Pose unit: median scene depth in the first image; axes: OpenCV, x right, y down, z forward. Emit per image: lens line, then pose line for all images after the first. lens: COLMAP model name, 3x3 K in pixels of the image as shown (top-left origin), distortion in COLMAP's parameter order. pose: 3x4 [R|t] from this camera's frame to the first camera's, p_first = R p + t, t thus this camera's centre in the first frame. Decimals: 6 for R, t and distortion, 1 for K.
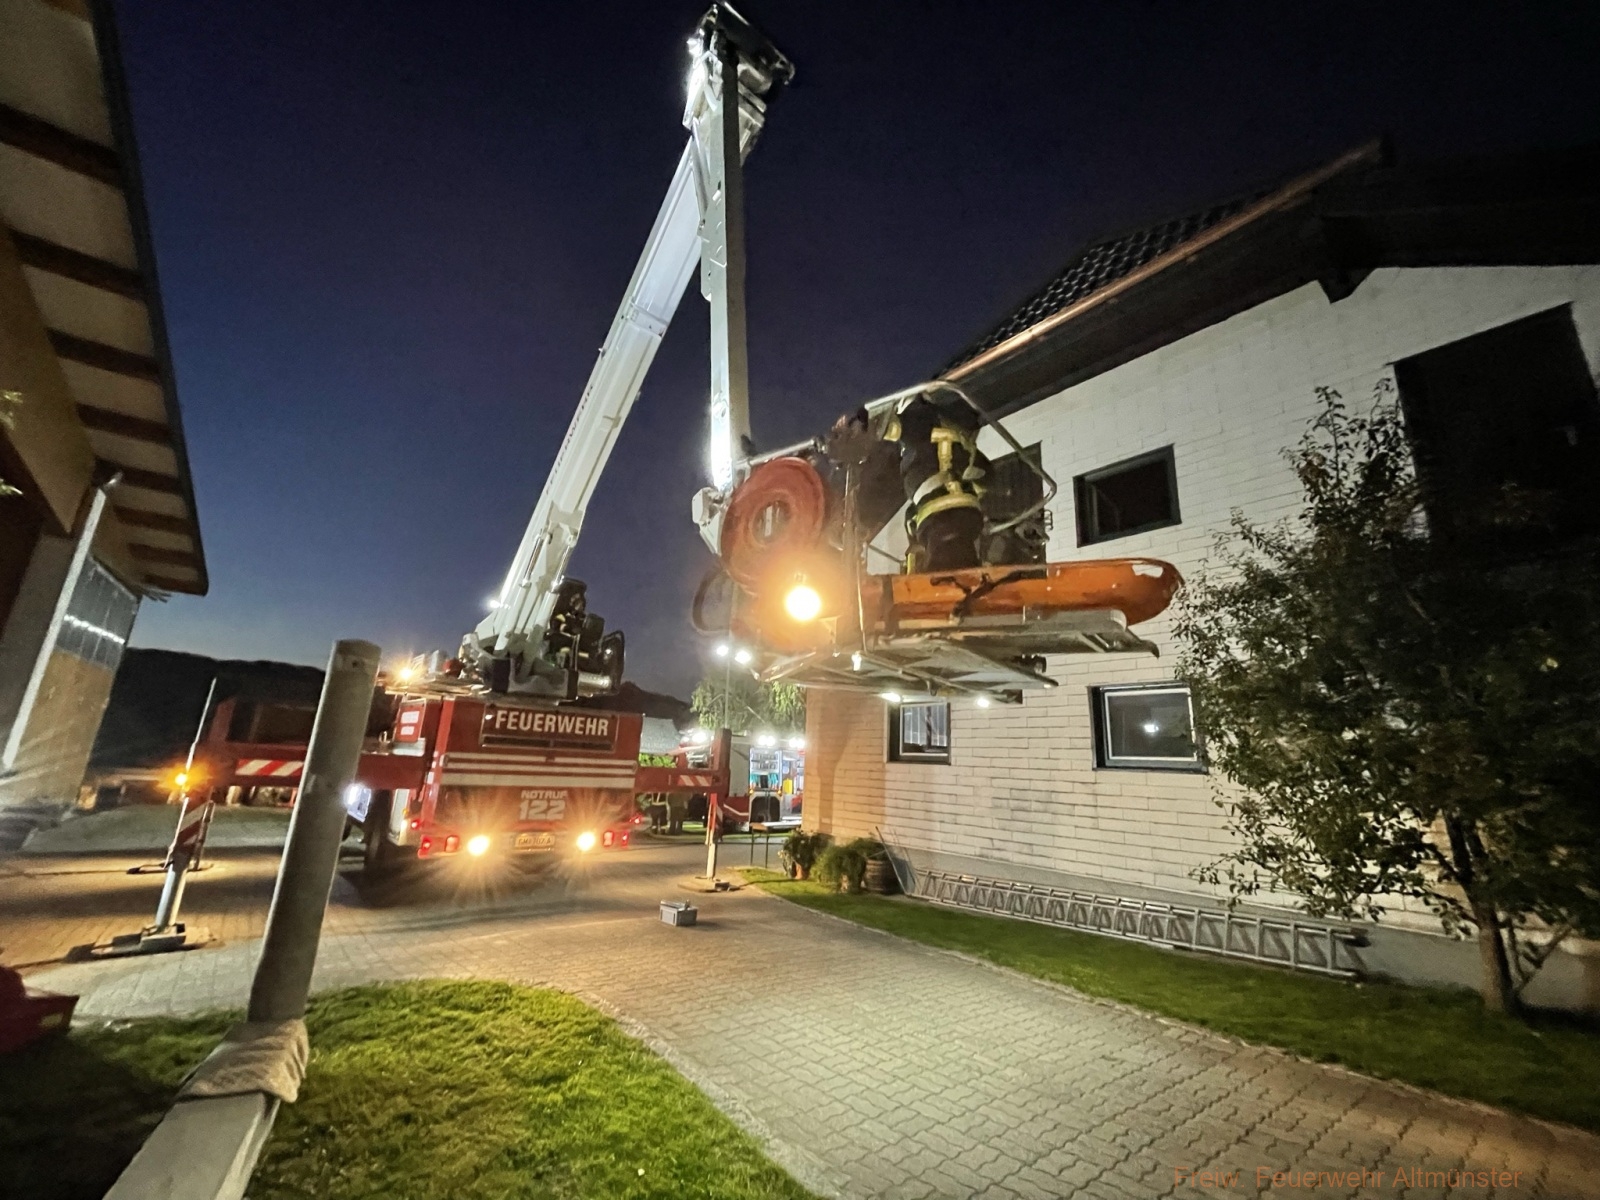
lens RADIAL K [[645.4, 0, 800.3], [0, 645.4, 592.0], [0, 0, 1]] dist [-0.003085, -0.000401]
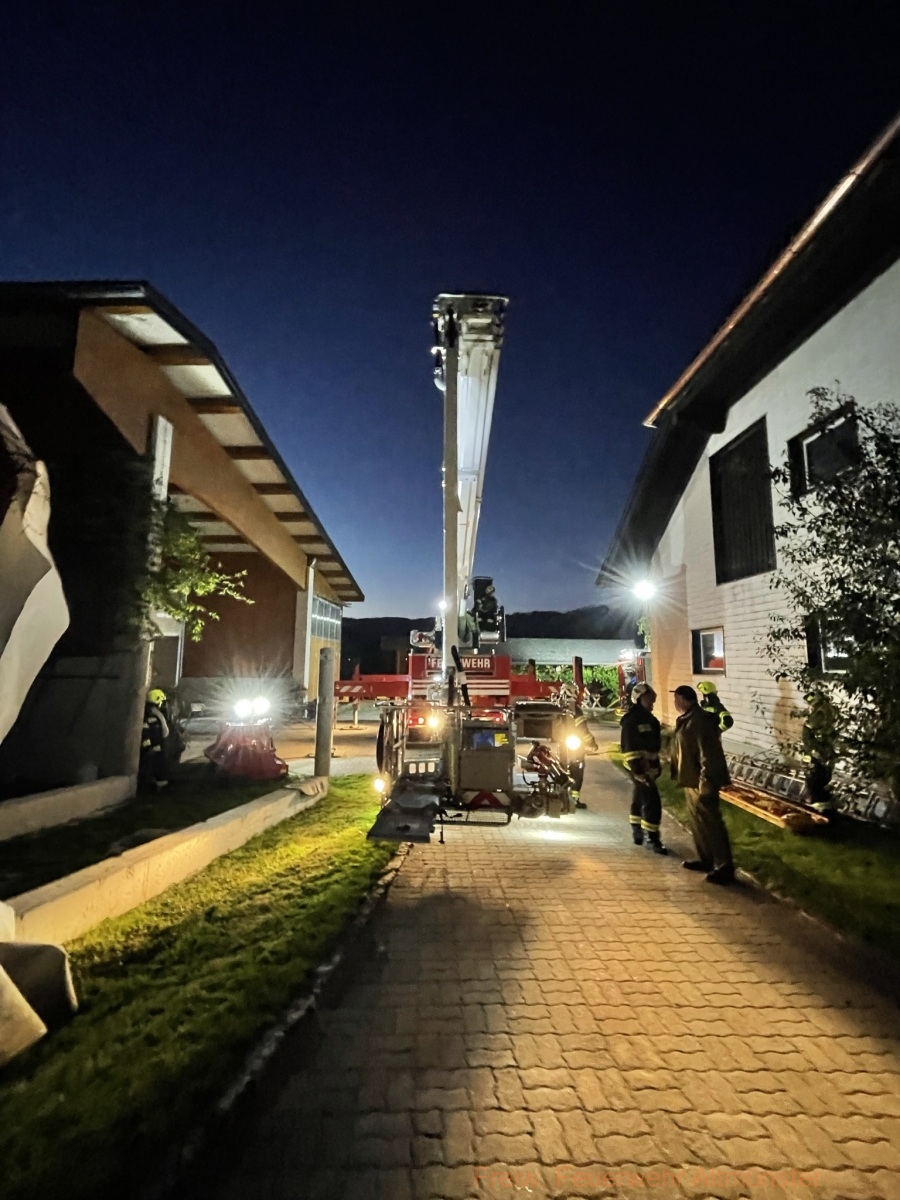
lens RADIAL K [[484.1, 0, 450.0], [0, 484.1, 600.0], [0, 0, 1]] dist [-0.003085, -0.000401]
pose [[0.786641, -0.119559, -0.605724, 0.644965], [0.191282, 0.979994, 0.054981, -0.087011], [0.587033, -0.159114, 0.793773, -0.179796]]
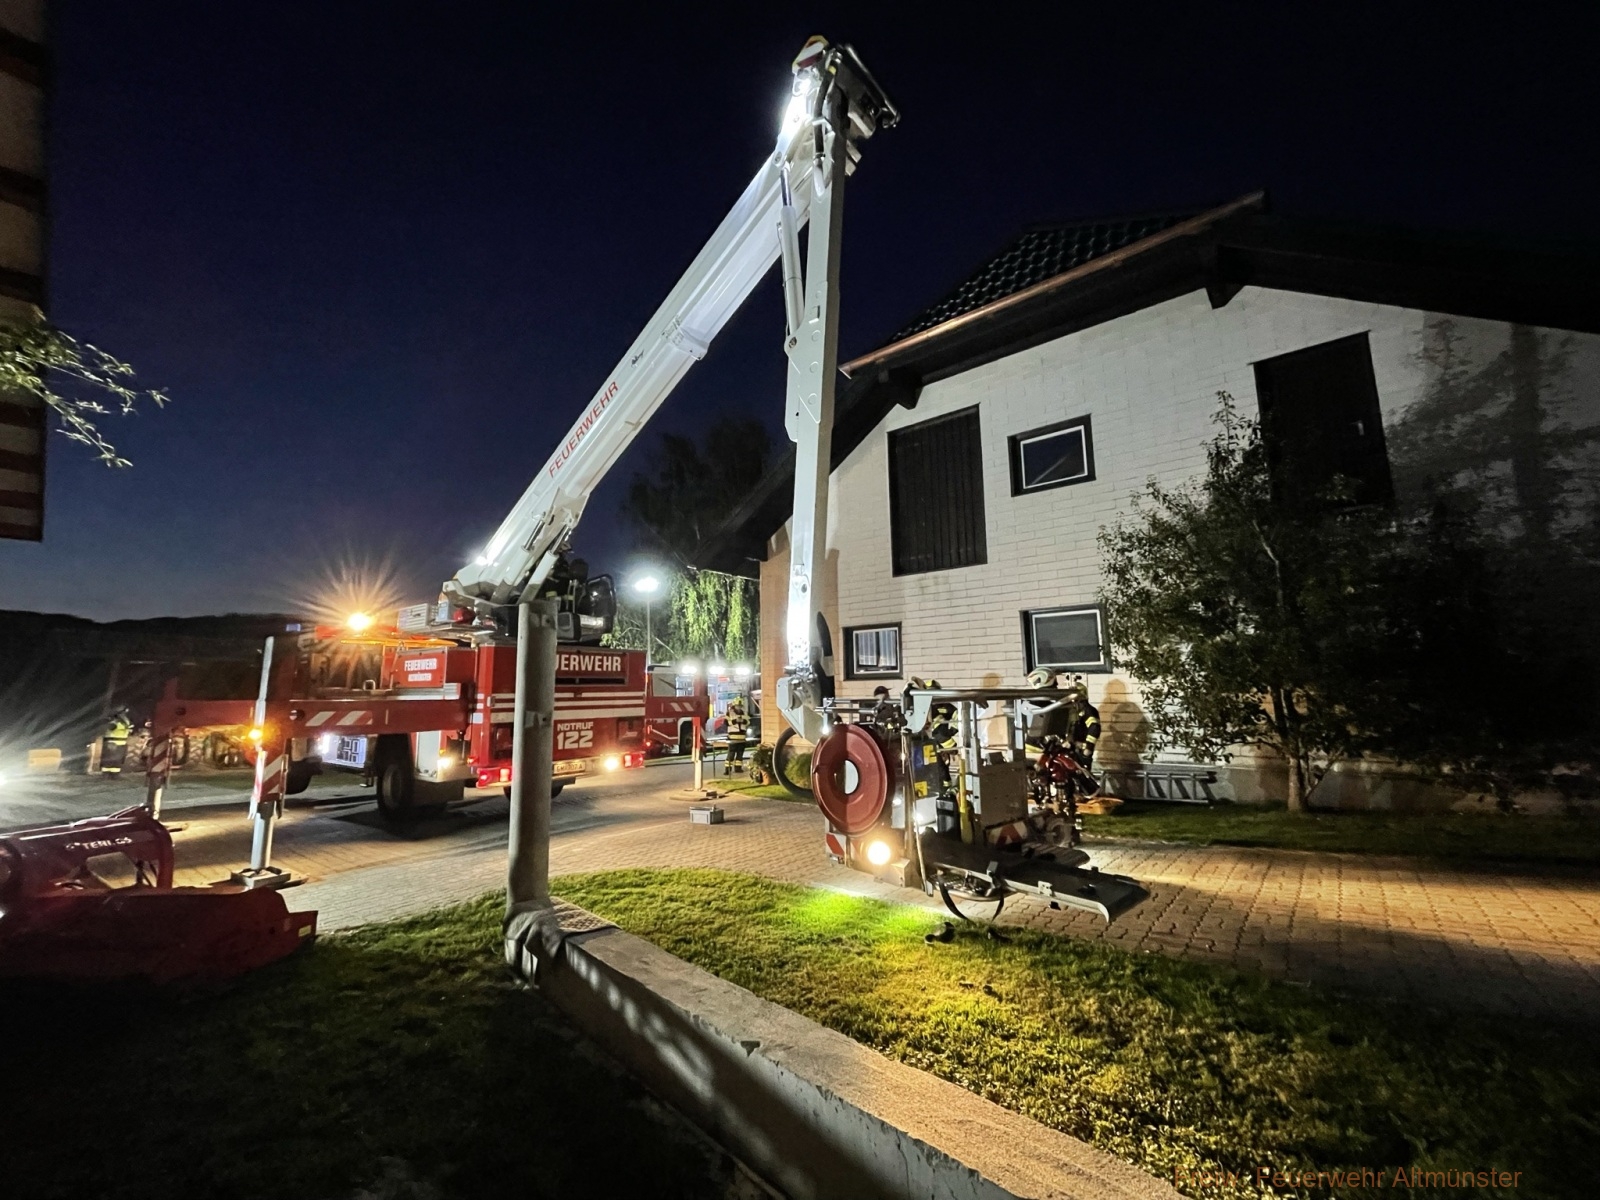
lens RADIAL K [[645.4, 0, 800.3], [0, 645.4, 592.0], [0, 0, 1]] dist [-0.003085, -0.000401]
pose [[0.978327, -0.031508, 0.204656, -0.304761], [0.008085, 0.993414, 0.114295, -0.048118], [-0.206910, -0.110163, 0.972138, -0.165285]]
